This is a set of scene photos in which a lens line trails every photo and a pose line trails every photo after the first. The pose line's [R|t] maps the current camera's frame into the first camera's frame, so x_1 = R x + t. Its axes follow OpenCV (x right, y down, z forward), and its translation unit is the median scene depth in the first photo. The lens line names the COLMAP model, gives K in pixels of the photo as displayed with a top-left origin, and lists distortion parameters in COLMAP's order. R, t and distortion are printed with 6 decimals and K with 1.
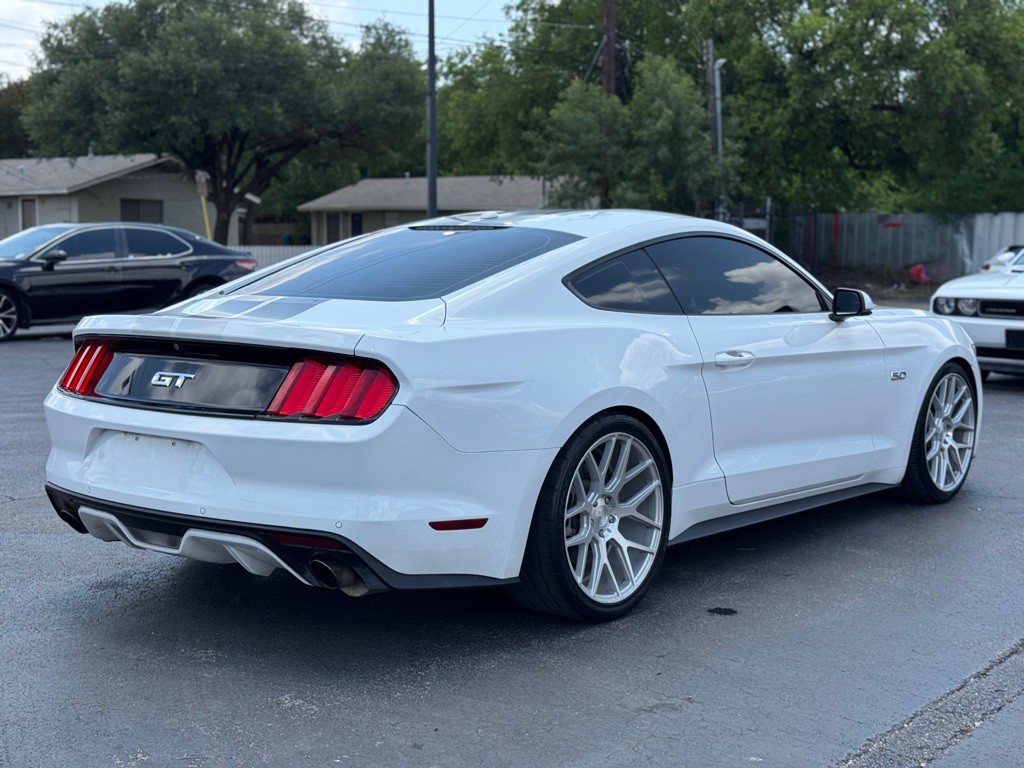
lens RADIAL K [[1427.2, 0, 512.0], [0, 1427.2, 384.0], [0, 0, 1]] dist [0.199859, -0.430423]
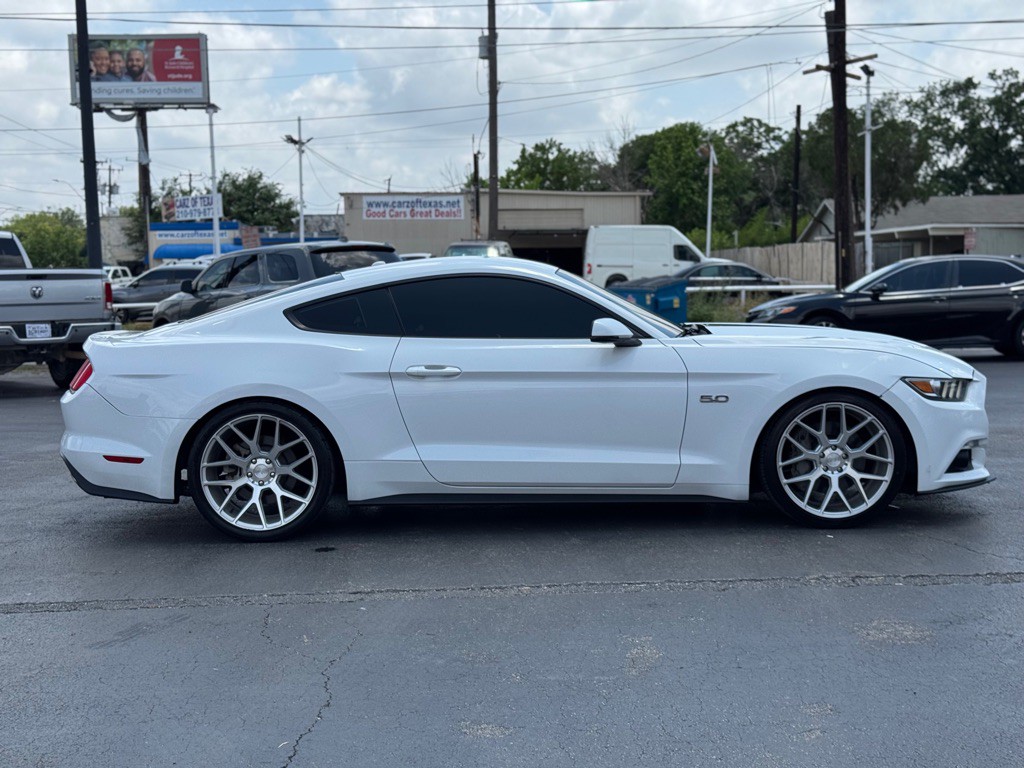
lens RADIAL K [[1427.2, 0, 512.0], [0, 1427.2, 384.0], [0, 0, 1]] dist [0.199859, -0.430423]
pose [[0.632251, 0.039773, -0.773742, 0.549396], [-0.054736, 0.998479, 0.006599, -0.008300], [0.772828, 0.038180, 0.633466, 0.106257]]
